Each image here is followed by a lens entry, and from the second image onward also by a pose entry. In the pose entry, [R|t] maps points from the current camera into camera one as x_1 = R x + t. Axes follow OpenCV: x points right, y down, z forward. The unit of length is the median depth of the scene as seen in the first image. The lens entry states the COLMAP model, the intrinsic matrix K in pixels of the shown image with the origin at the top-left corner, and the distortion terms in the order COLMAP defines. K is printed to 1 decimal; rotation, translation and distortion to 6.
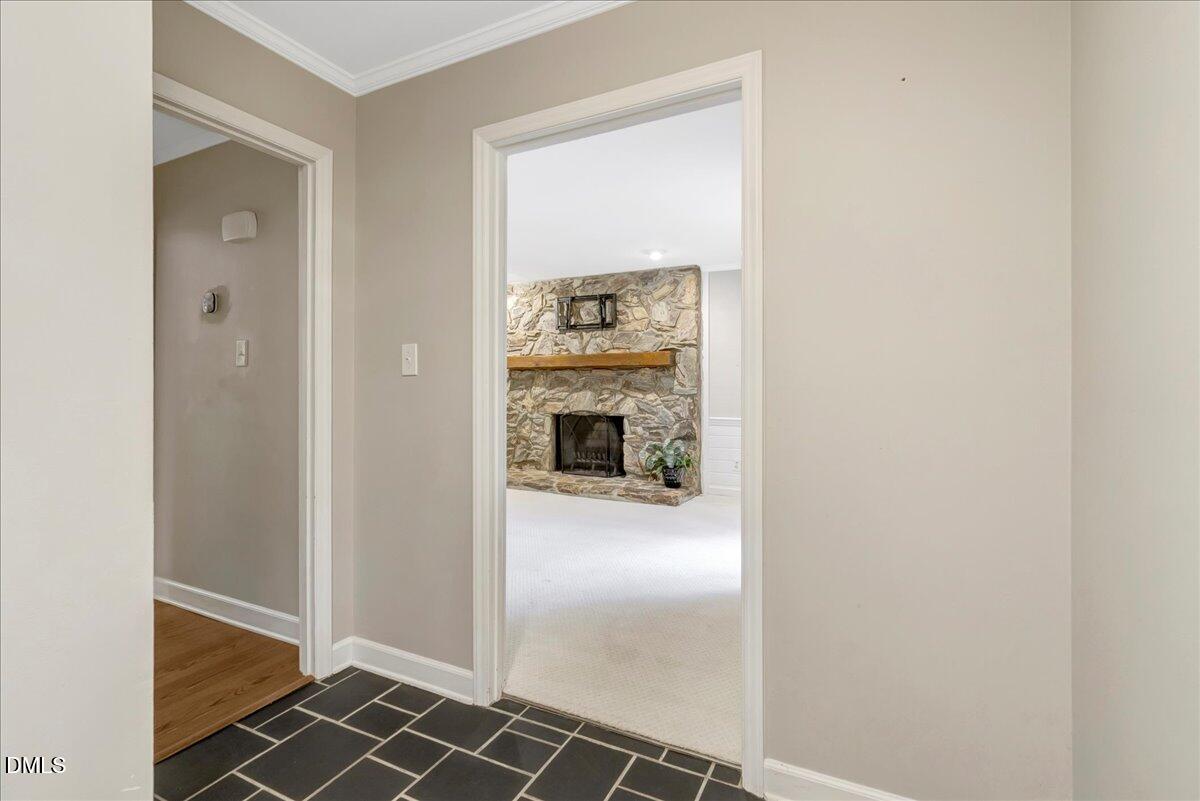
lens RADIAL K [[559.7, 0, 585.4], [0, 559.7, 390.9], [0, 0, 1]] dist [-0.000752, 0.000175]
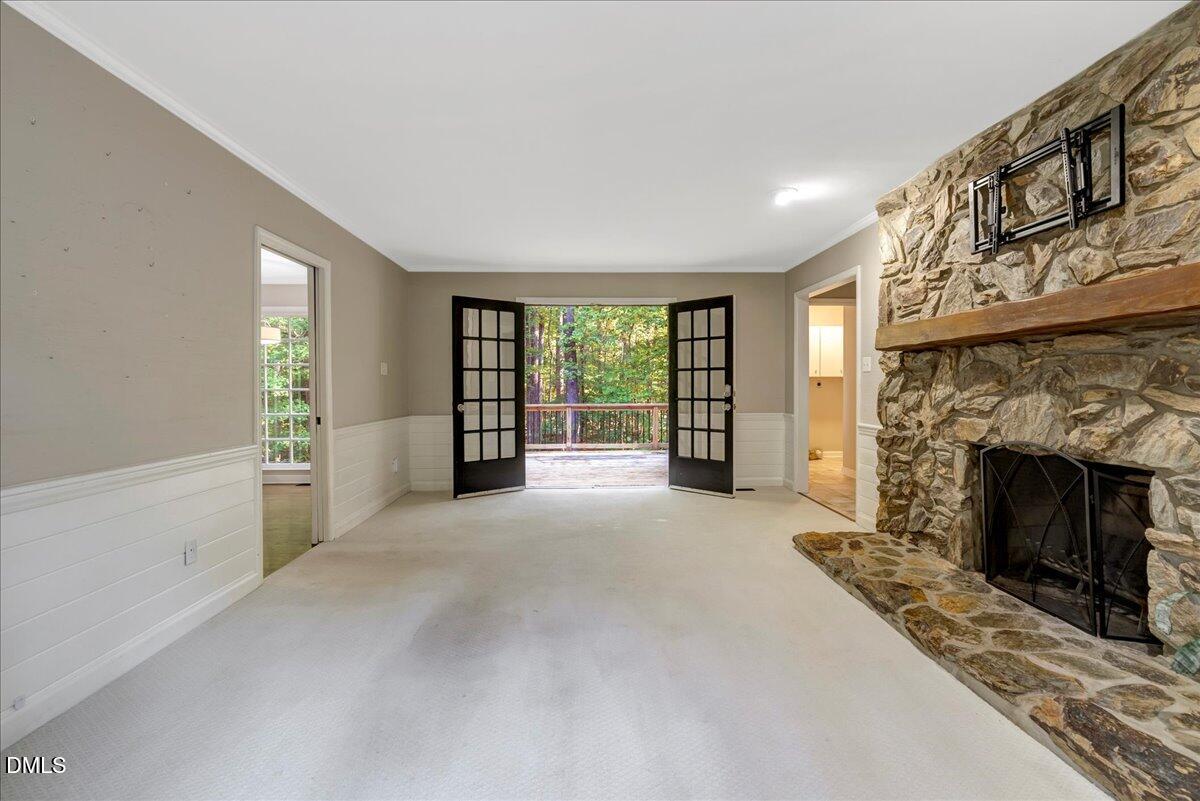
lens RADIAL K [[537.7, 0, 600.0], [0, 537.7, 400.5], [0, 0, 1]] dist [-0.005026, 0.000269]
pose [[0.505030, 0.015842, -0.862956, 0.167573], [0.001202, 0.999818, 0.019057, -0.002463], [0.863101, -0.010662, 0.504919, 0.535944]]
